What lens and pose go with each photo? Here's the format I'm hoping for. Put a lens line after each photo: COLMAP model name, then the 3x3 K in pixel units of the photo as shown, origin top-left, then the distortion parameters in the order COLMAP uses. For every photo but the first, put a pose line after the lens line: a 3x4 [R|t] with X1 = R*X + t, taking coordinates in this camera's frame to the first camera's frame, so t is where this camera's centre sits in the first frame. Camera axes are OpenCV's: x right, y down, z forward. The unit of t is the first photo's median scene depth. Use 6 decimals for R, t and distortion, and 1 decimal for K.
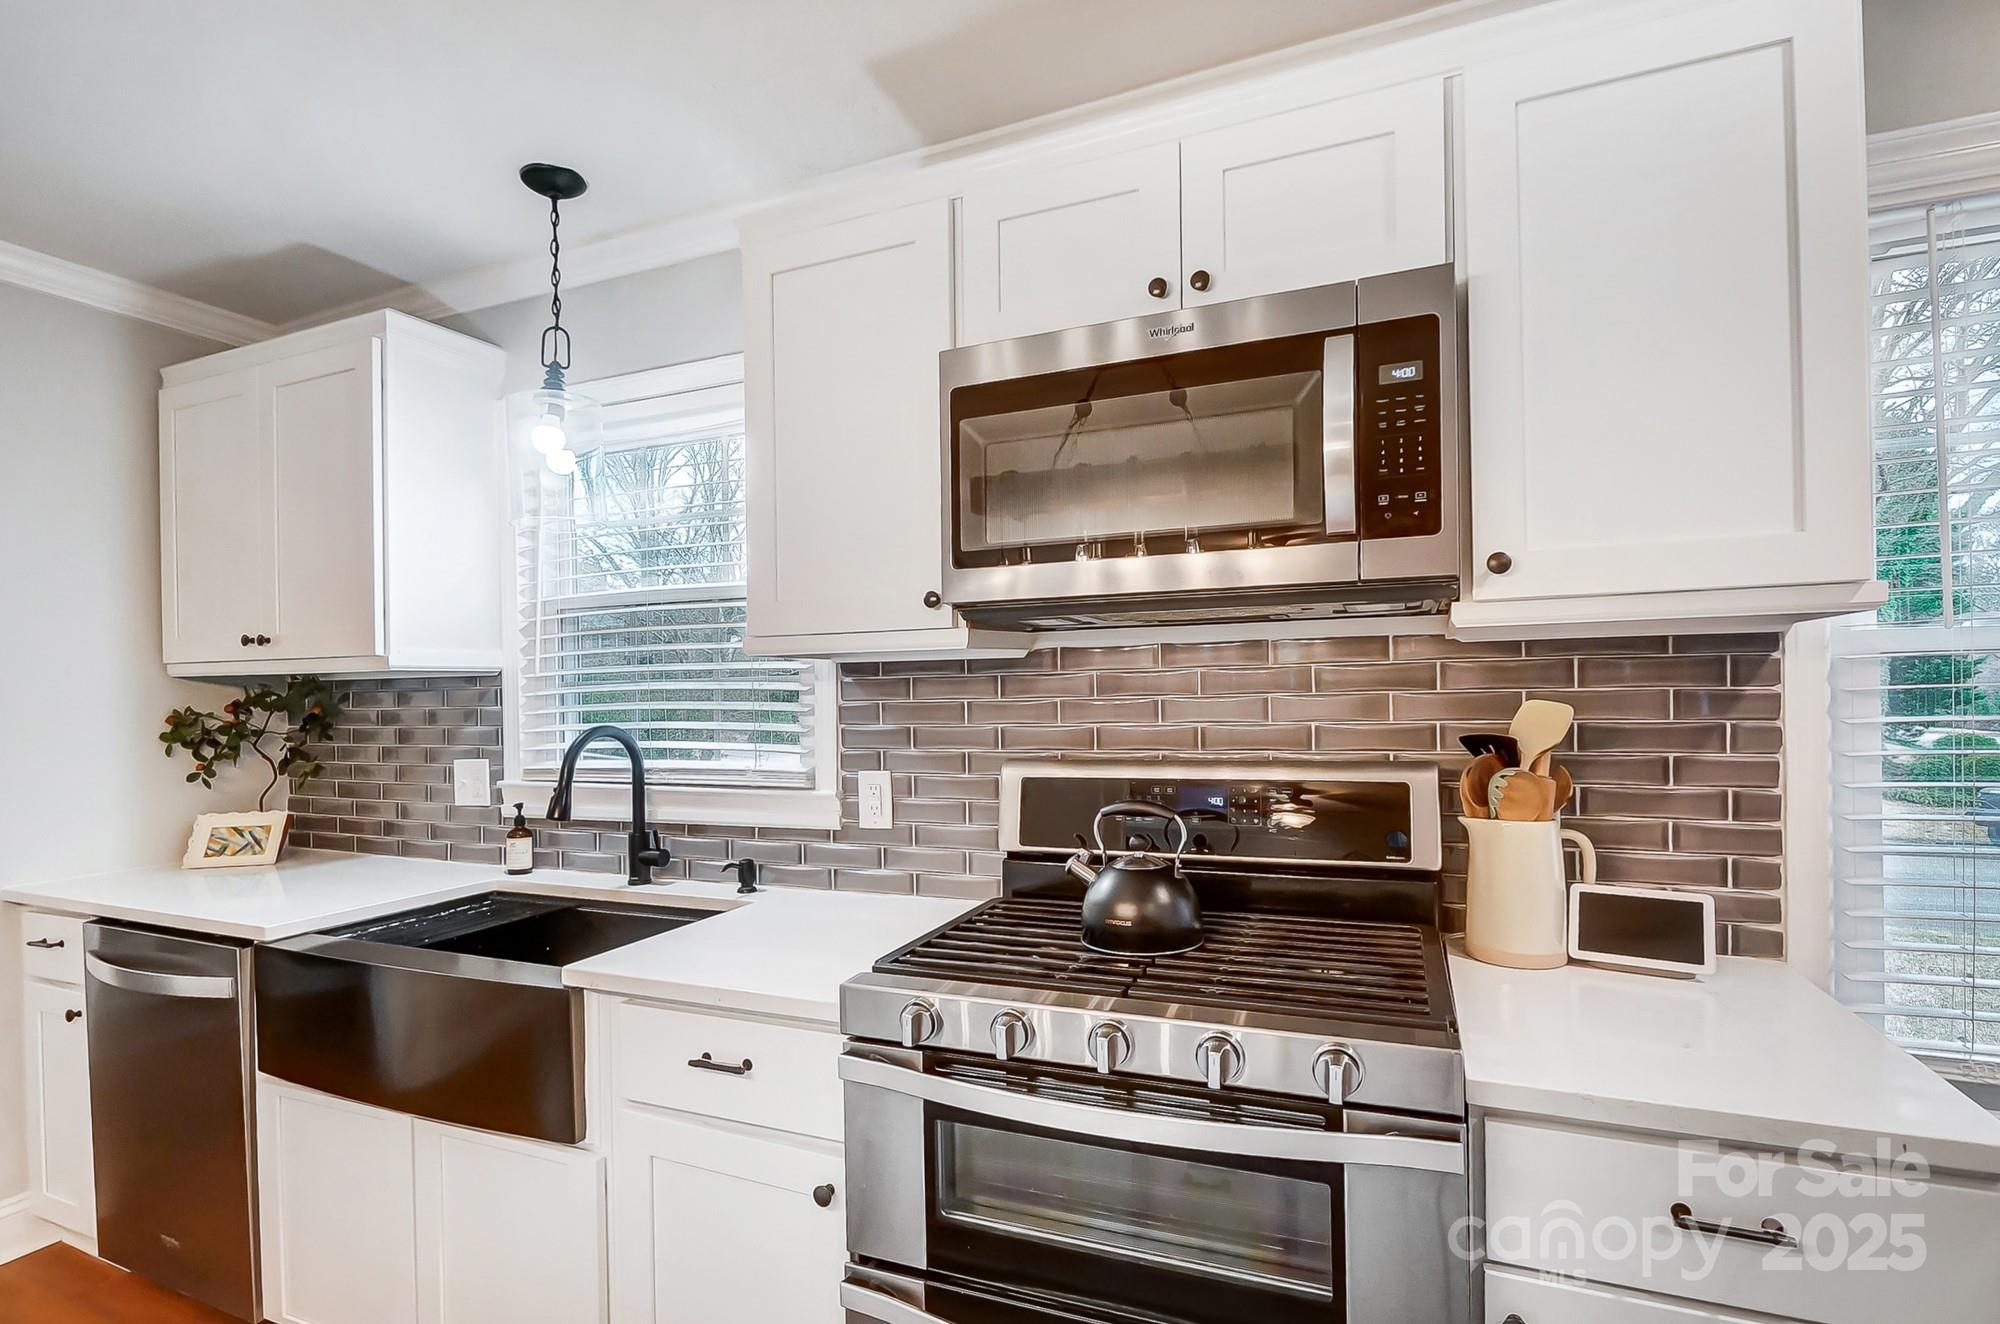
lens RADIAL K [[949.5, 0, 997.9], [0, 949.5, 690.9], [0, 0, 1]] dist [-0.004065, -0.000666]
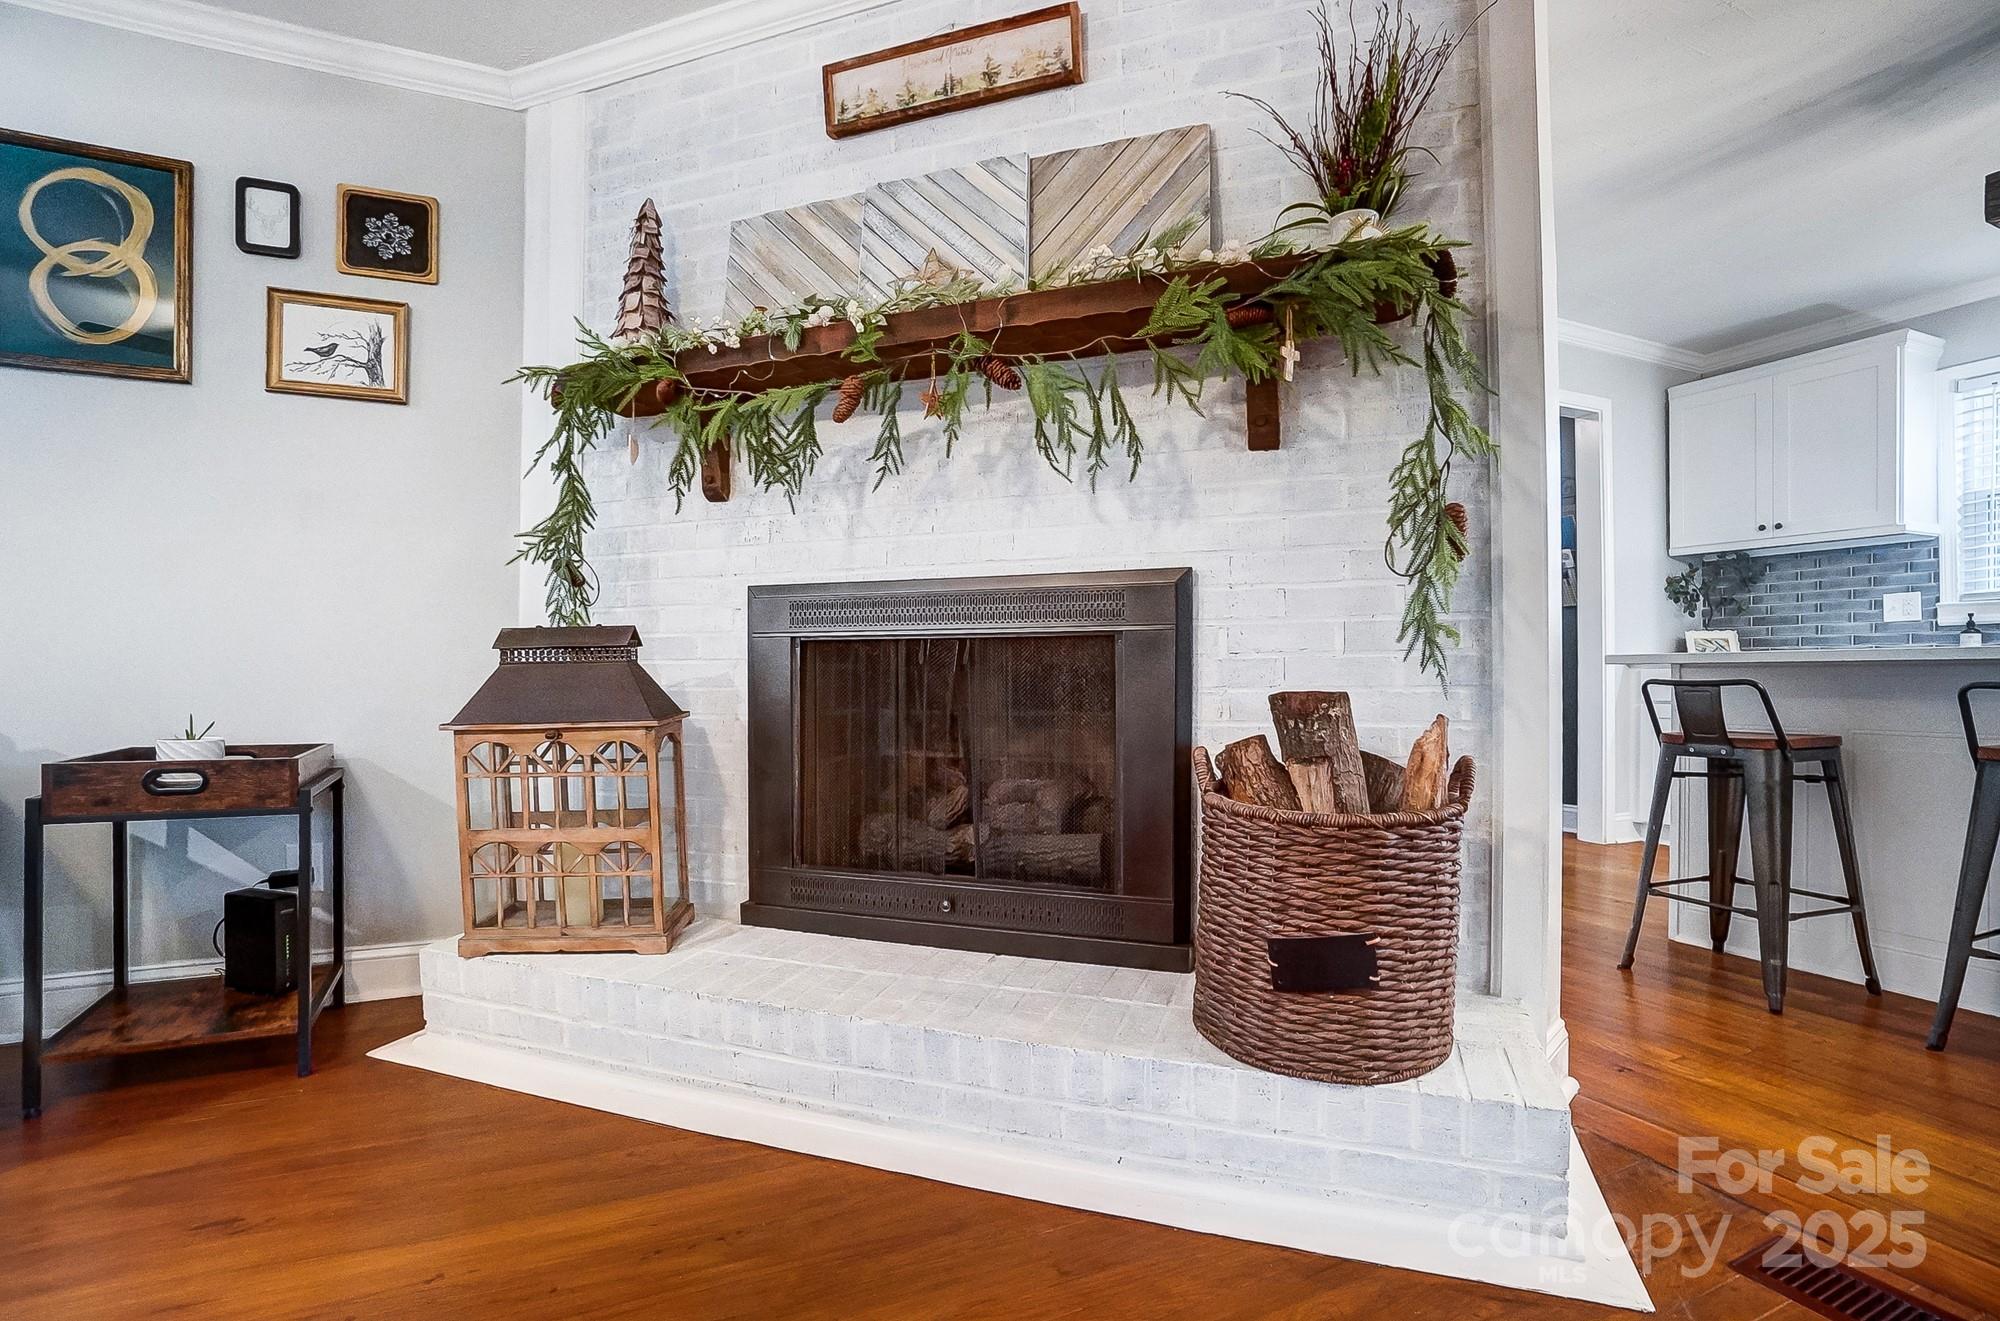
lens RADIAL K [[958.0, 0, 969.1], [0, 958.0, 681.7], [0, 0, 1]] dist [-0.059777, 0.021057]
pose [[0.739626, 0.021297, -0.672681, -1.111762], [-0.008319, 0.999712, 0.022503, 0.334830], [0.672966, -0.011048, 0.739591, -2.096670]]
